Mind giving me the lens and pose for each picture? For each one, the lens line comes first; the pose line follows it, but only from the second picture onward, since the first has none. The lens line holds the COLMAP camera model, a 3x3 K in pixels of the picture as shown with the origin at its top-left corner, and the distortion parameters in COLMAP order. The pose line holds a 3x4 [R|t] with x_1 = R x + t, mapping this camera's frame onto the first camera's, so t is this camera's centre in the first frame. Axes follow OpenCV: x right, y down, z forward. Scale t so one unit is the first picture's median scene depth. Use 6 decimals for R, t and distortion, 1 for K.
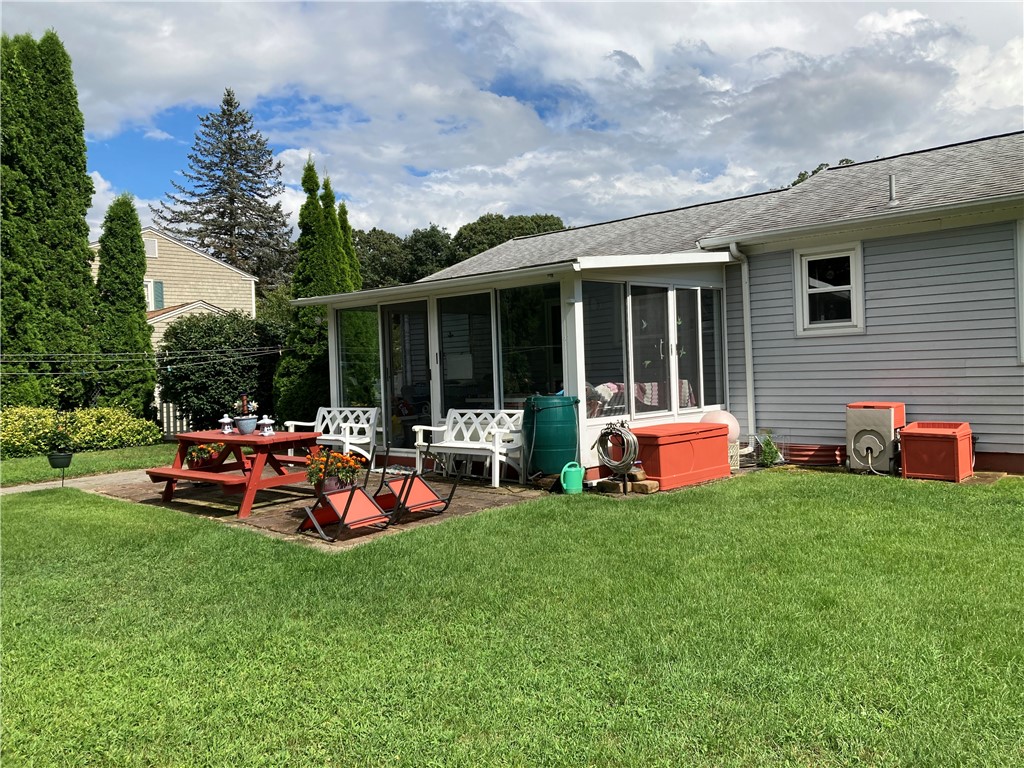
lens RADIAL K [[816.0, 0, 512.0], [0, 816.0, 384.0], [0, 0, 1]] dist [0.002714, -0.005719]
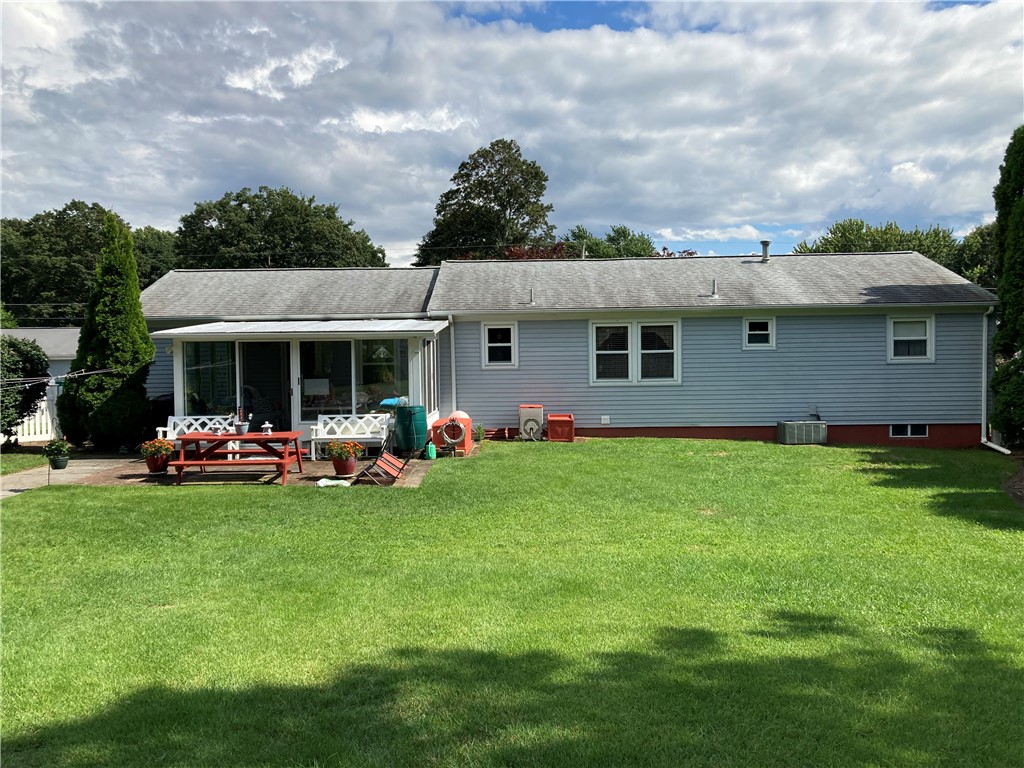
lens RADIAL K [[816.0, 0, 512.0], [0, 816.0, 384.0], [0, 0, 1]] dist [0.002714, -0.005719]
pose [[0.731698, -0.003505, 0.681620, -0.882031], [0.000701, 0.999990, 0.004390, -0.035037], [-0.681629, -0.002735, 0.731693, -0.394144]]
